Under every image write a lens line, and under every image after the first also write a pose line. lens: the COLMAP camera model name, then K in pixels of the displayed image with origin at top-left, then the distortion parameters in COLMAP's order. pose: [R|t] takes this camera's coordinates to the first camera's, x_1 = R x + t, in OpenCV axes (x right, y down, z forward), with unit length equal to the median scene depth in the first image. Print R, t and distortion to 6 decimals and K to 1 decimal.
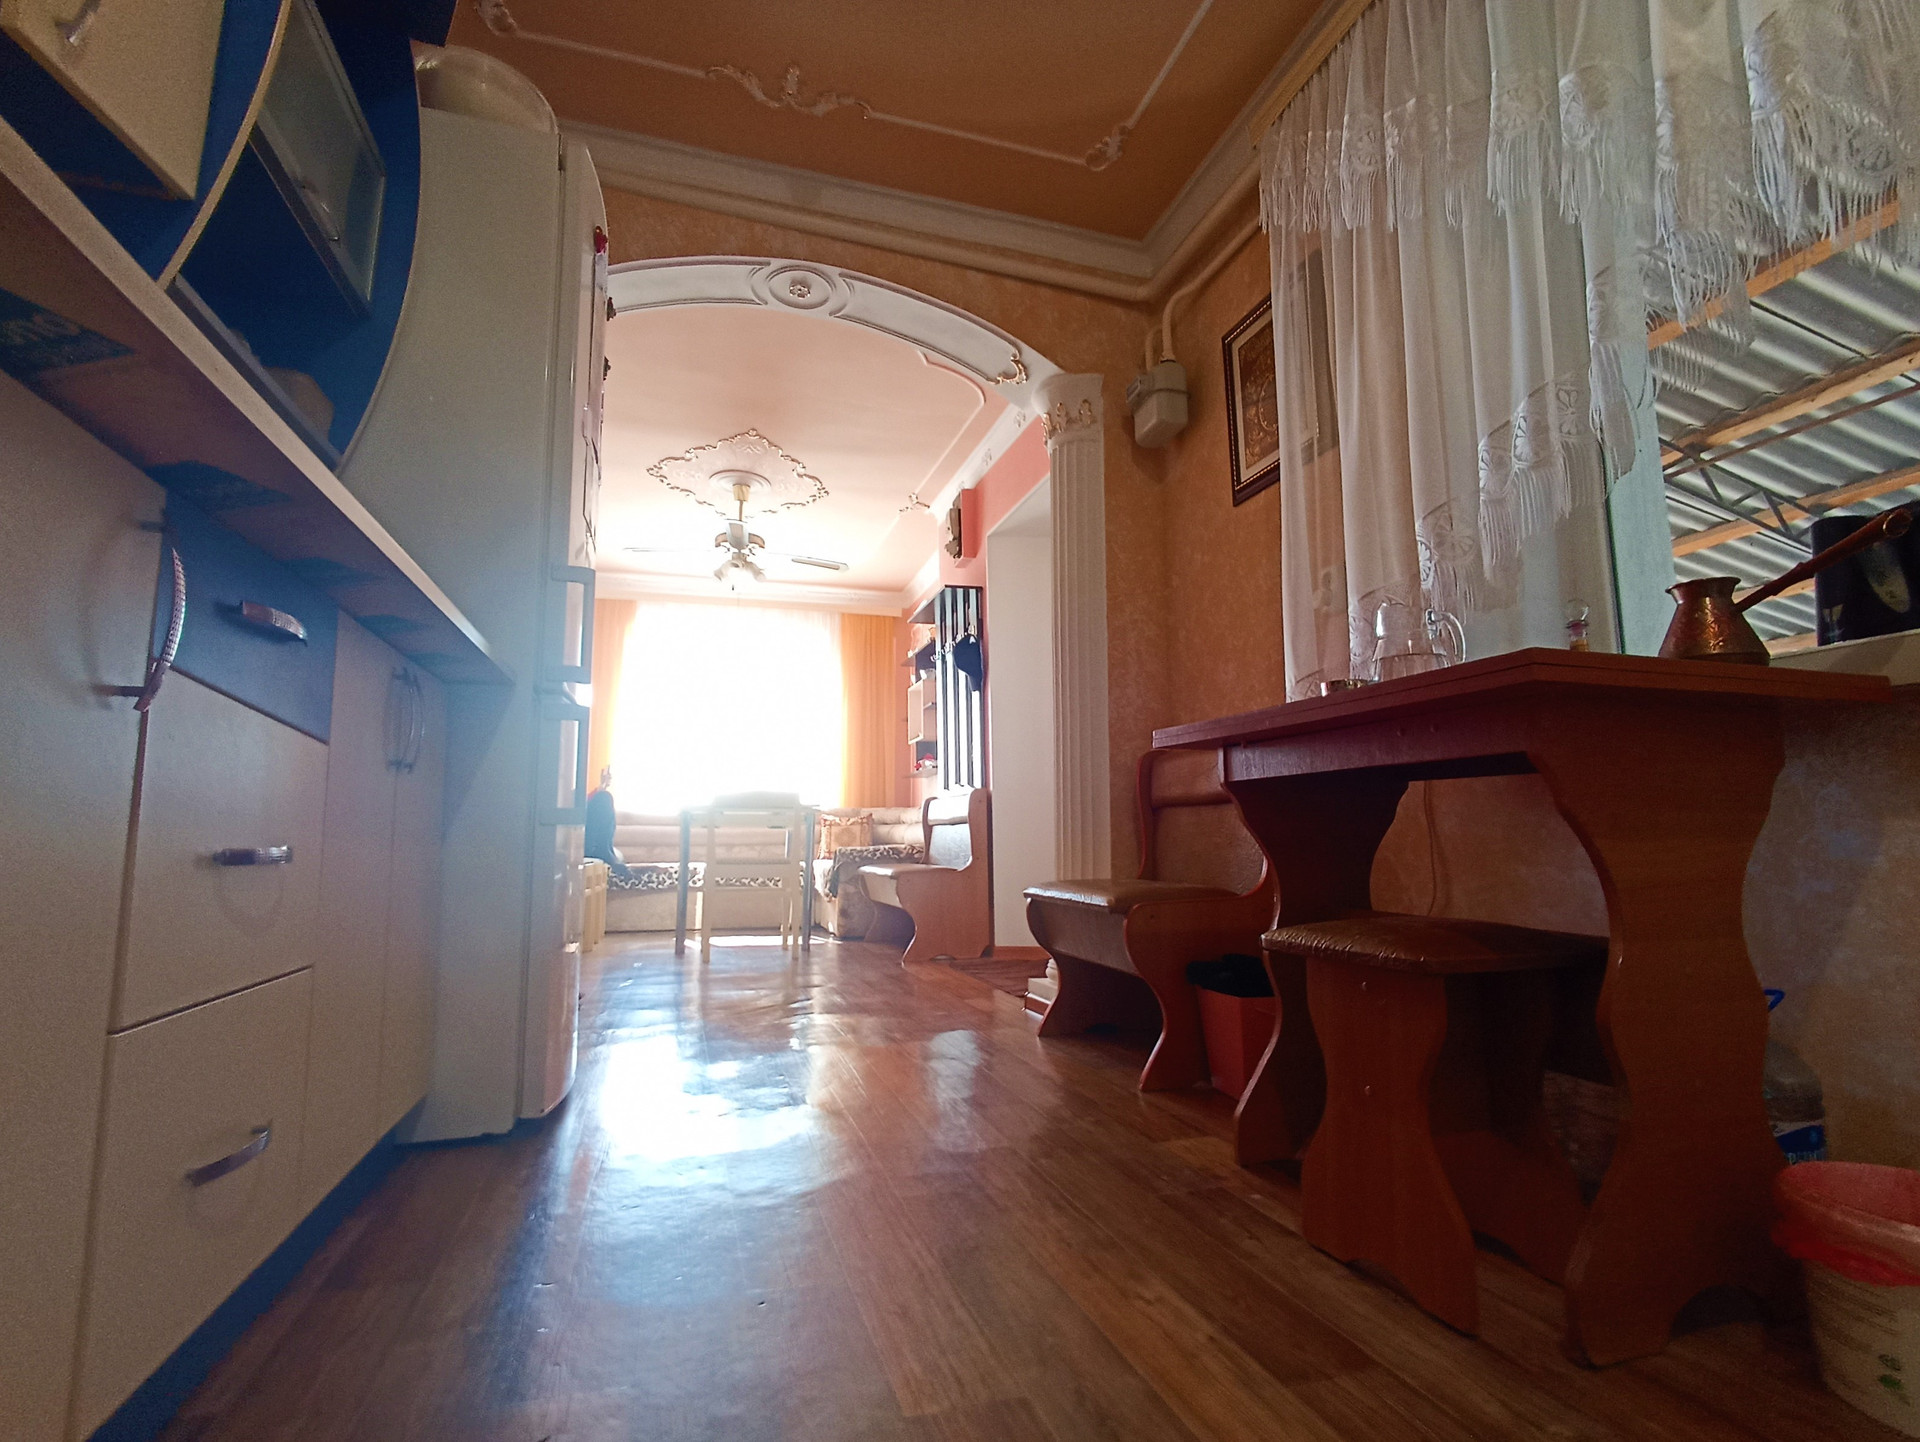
lens RADIAL K [[889.3, 0, 988.3], [0, 889.3, 733.4], [0, 0, 1]] dist [0.000649, -0.001024]
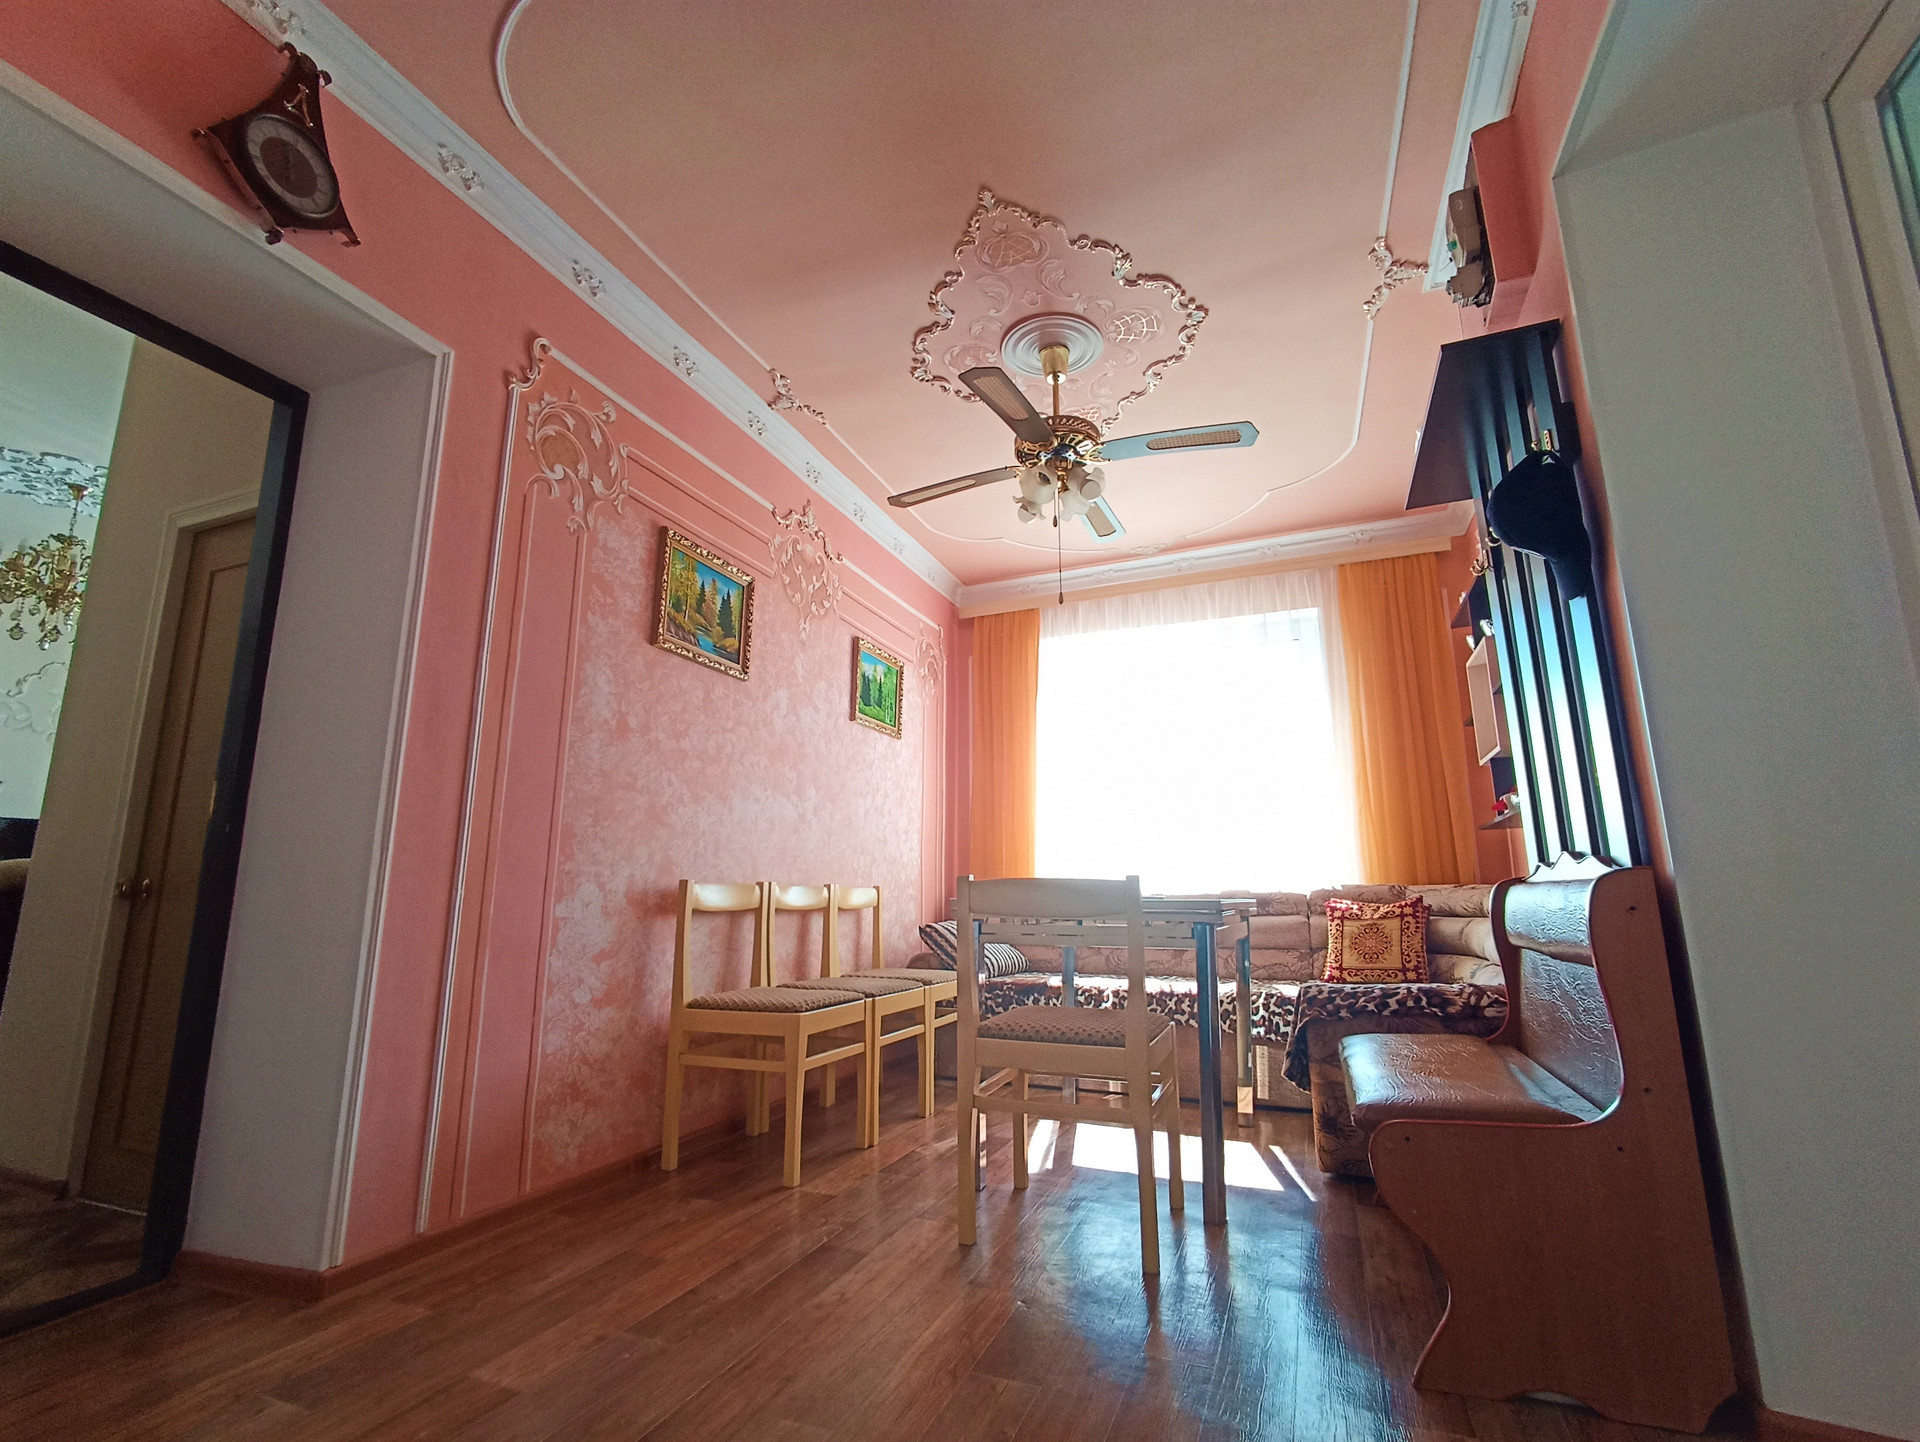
lens RADIAL K [[889.3, 0, 972.4], [0, 889.3, 726.0], [0, 0, 1]] dist [0.000649, -0.001024]
pose [[0.779434, -0.119025, -0.615074, 0.010977], [0.079324, 0.992634, -0.091568, 0.018119], [0.621442, 0.022581, 0.783135, 0.565074]]
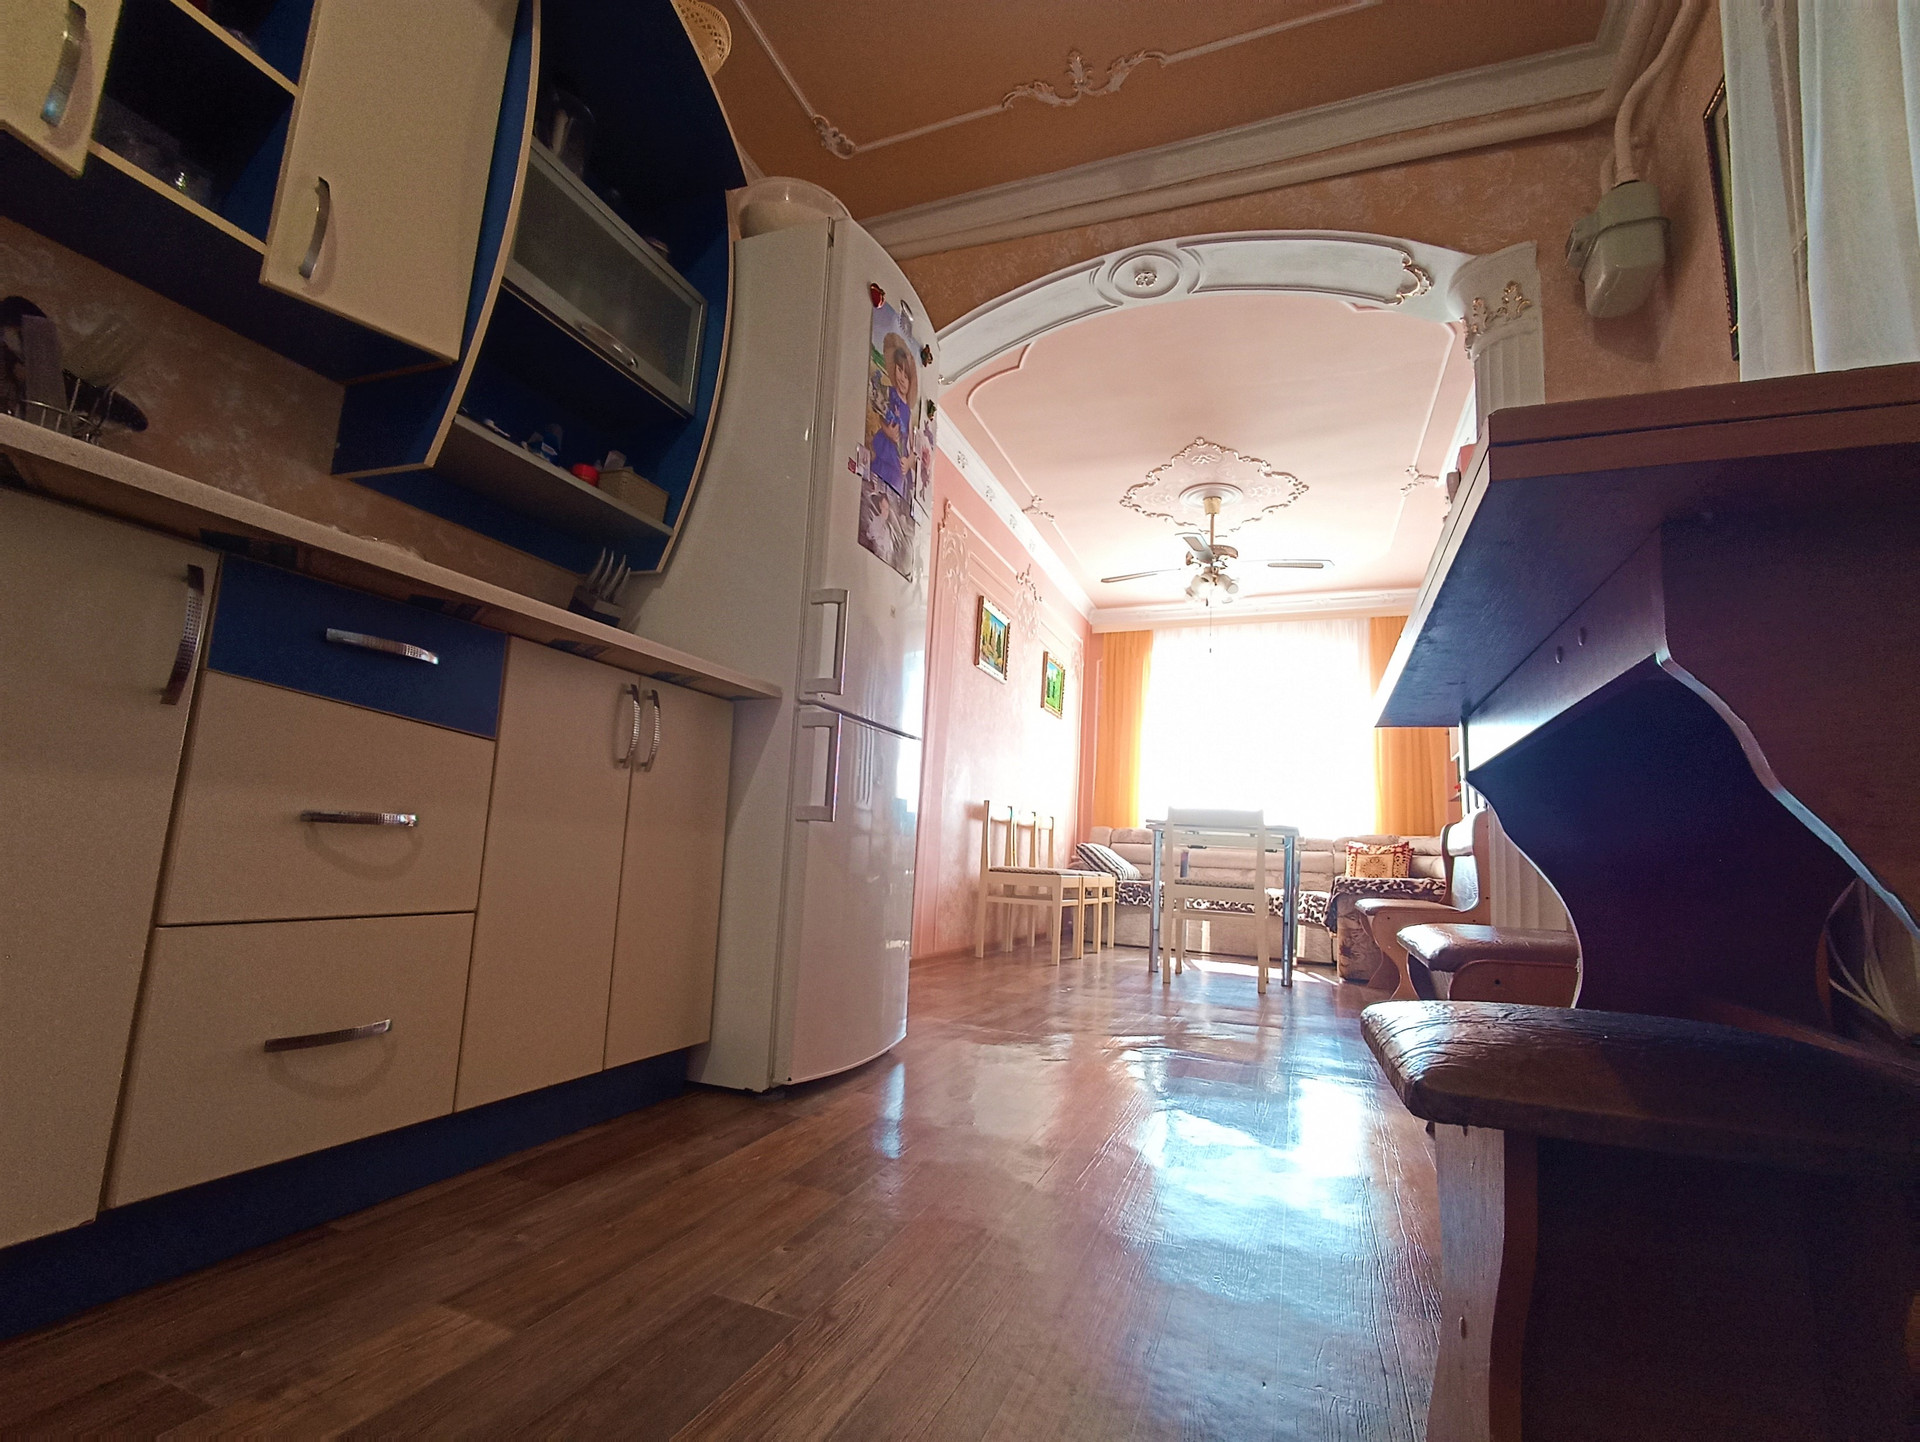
lens RADIAL K [[889.3, 0, 976.8], [0, 889.3, 729.3], [0, 0, 1]] dist [0.000649, -0.001024]
pose [[0.781452, -0.047608, -0.622147, 0.126741], [0.024025, 0.998641, -0.046242, 0.015003], [0.623503, 0.021189, 0.781534, 0.087800]]
